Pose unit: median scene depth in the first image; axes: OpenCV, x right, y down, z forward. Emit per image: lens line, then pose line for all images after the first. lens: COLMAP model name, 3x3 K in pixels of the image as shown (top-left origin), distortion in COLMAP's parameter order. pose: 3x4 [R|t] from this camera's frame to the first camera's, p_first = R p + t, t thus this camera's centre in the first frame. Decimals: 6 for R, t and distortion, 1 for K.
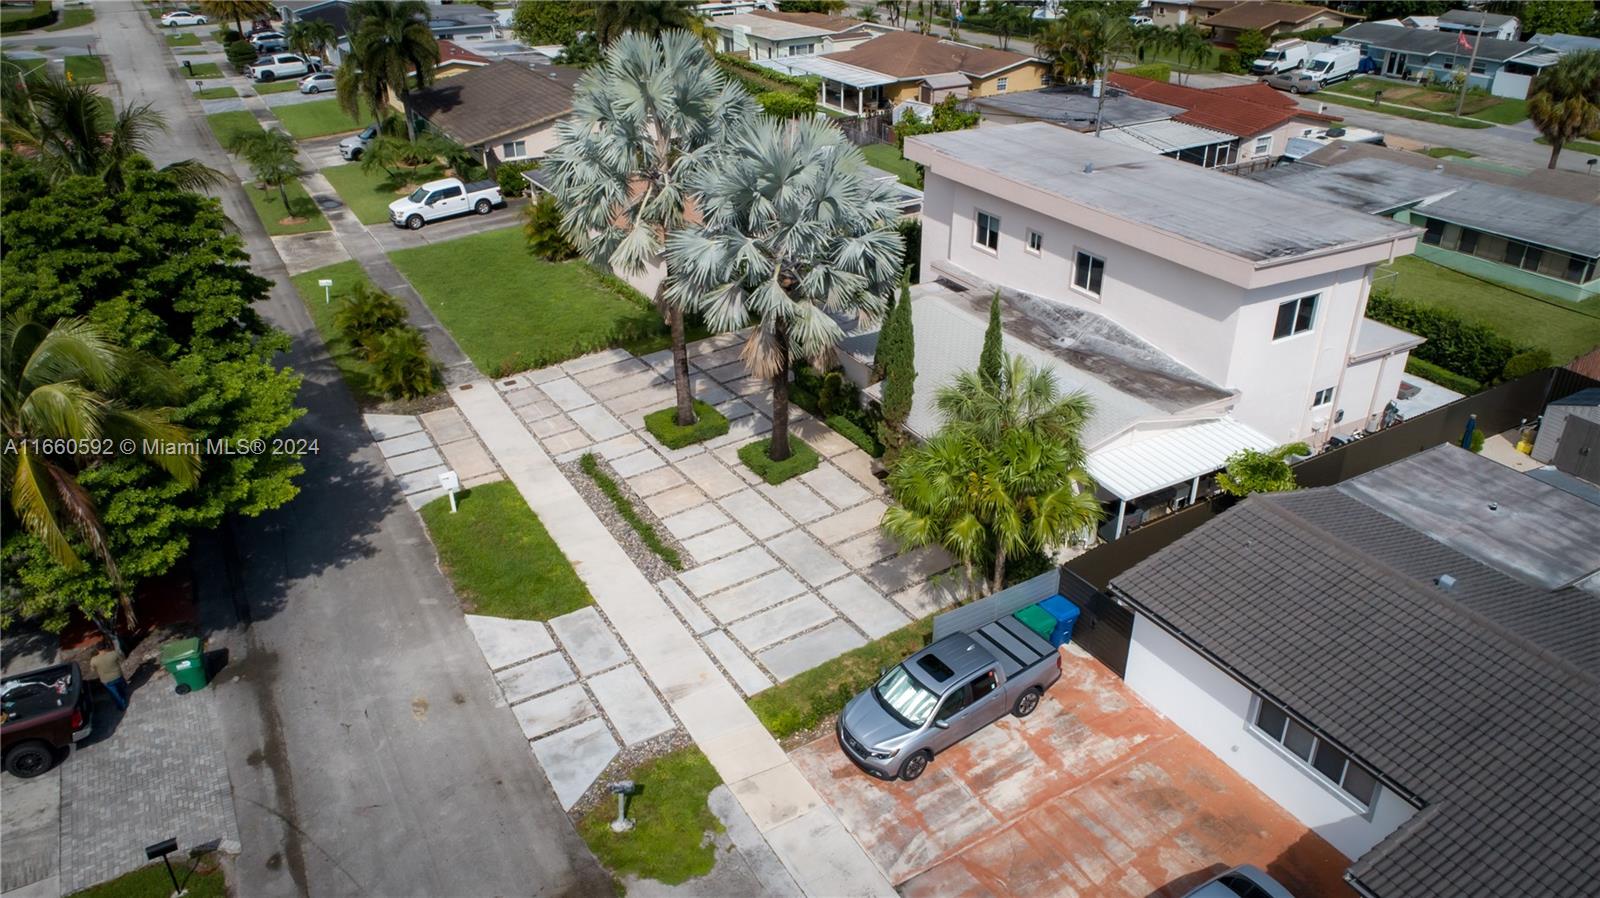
lens RADIAL K [[1135.0, 0, 800.0], [0, 1135.0, 449.0], [0, 0, 1]] dist [-0.009730, 0.000885]
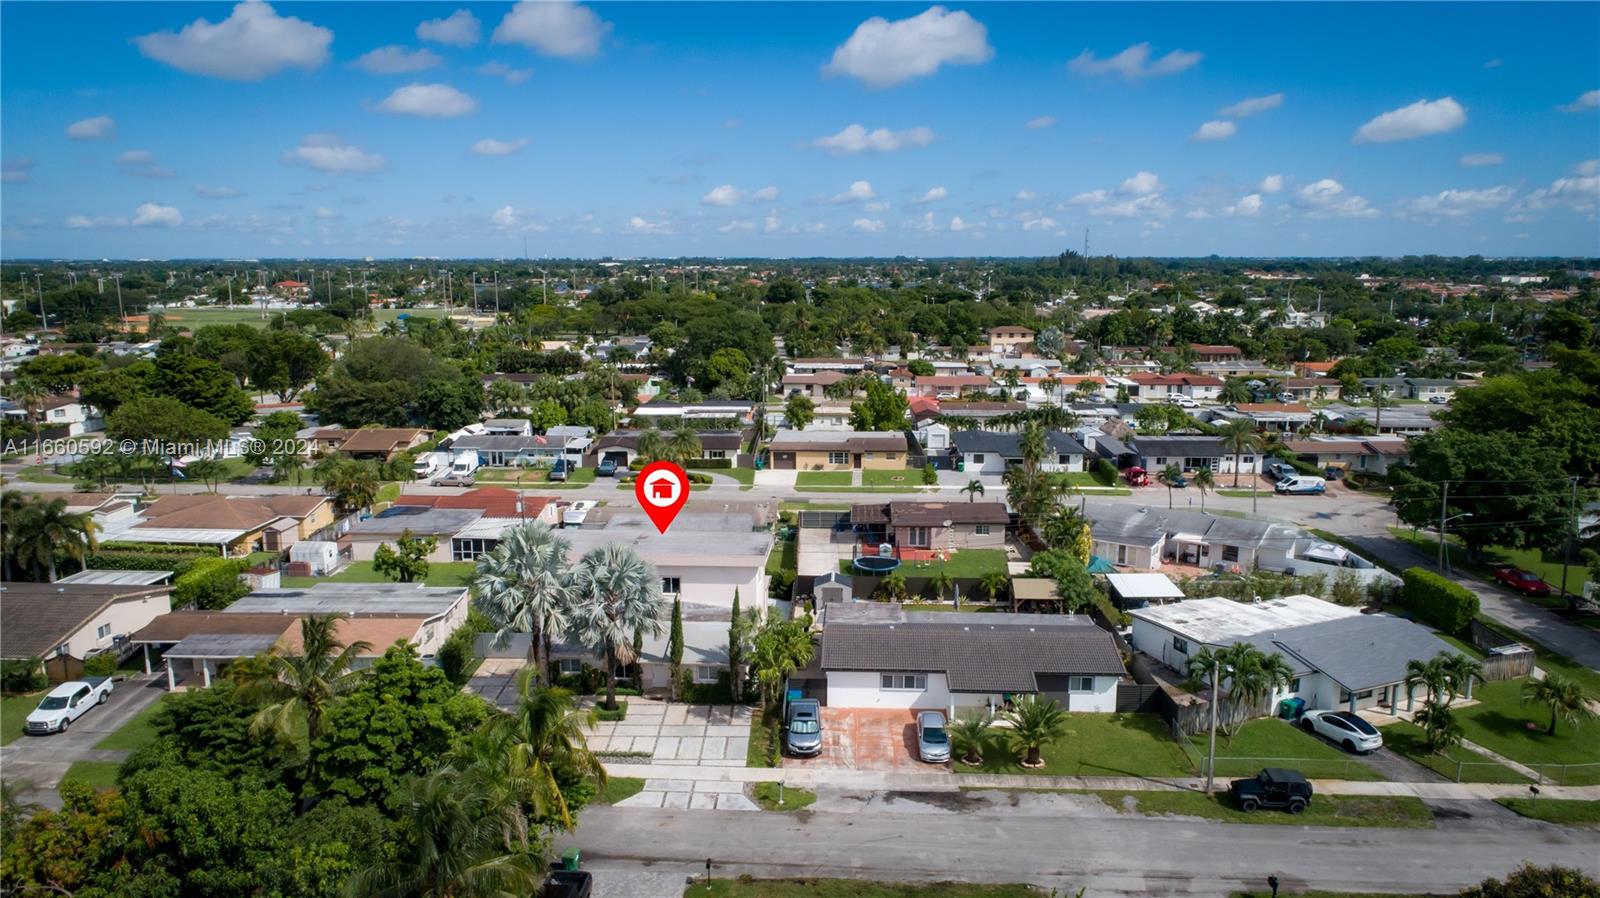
lens RADIAL K [[1104.2, 0, 808.6], [0, 1104.2, 453.7], [0, 0, 1]] dist [-0.003023, -0.000905]
pose [[0.539064, -0.147420, 0.829263, -1.343953], [0.390229, 0.916231, -0.090788, -0.091533], [-0.746412, 0.372543, 0.551435, -0.470244]]
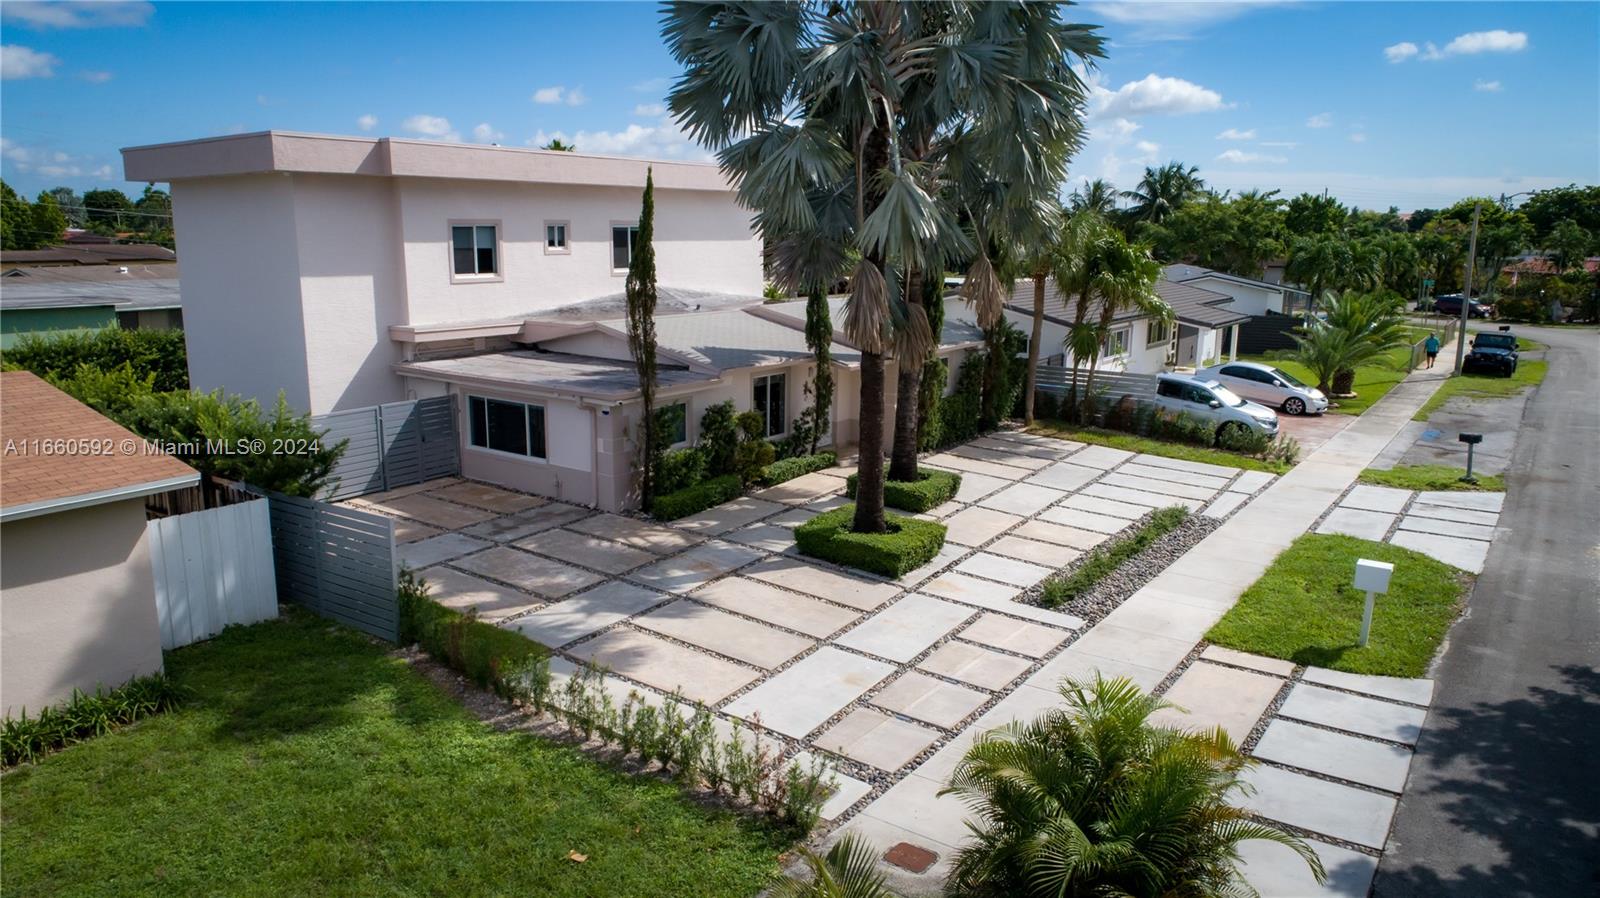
lens RADIAL K [[1095.9, 0, 792.8], [0, 1095.9, 451.1], [0, 0, 1]] dist [-0.010090, 0.001380]
pose [[-0.415722, -0.181715, 0.891154, -0.580919], [0.420983, 0.830102, 0.365654, -0.282292], [-0.806193, 0.527171, -0.268593, 1.217979]]
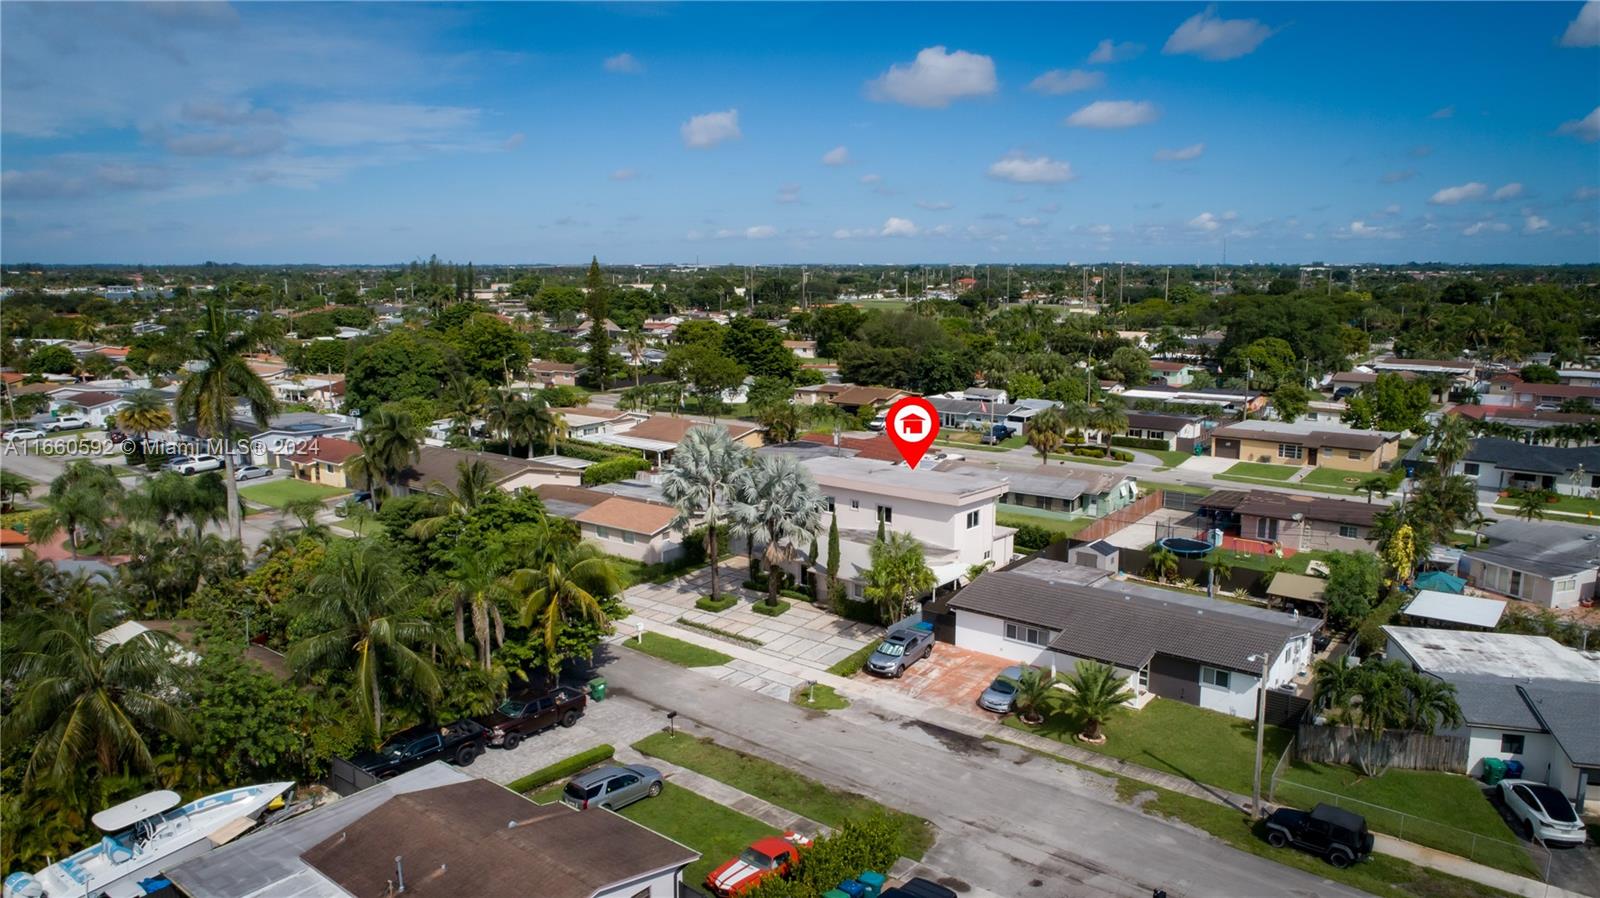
lens RADIAL K [[1095.9, 0, 792.8], [0, 1095.9, 451.1], [0, 0, 1]] dist [-0.010090, 0.001380]
pose [[0.935039, -0.058725, 0.349649, -0.688790], [0.164038, 0.945941, -0.279800, 0.315834], [-0.314316, 0.318979, 0.894124, -0.964901]]
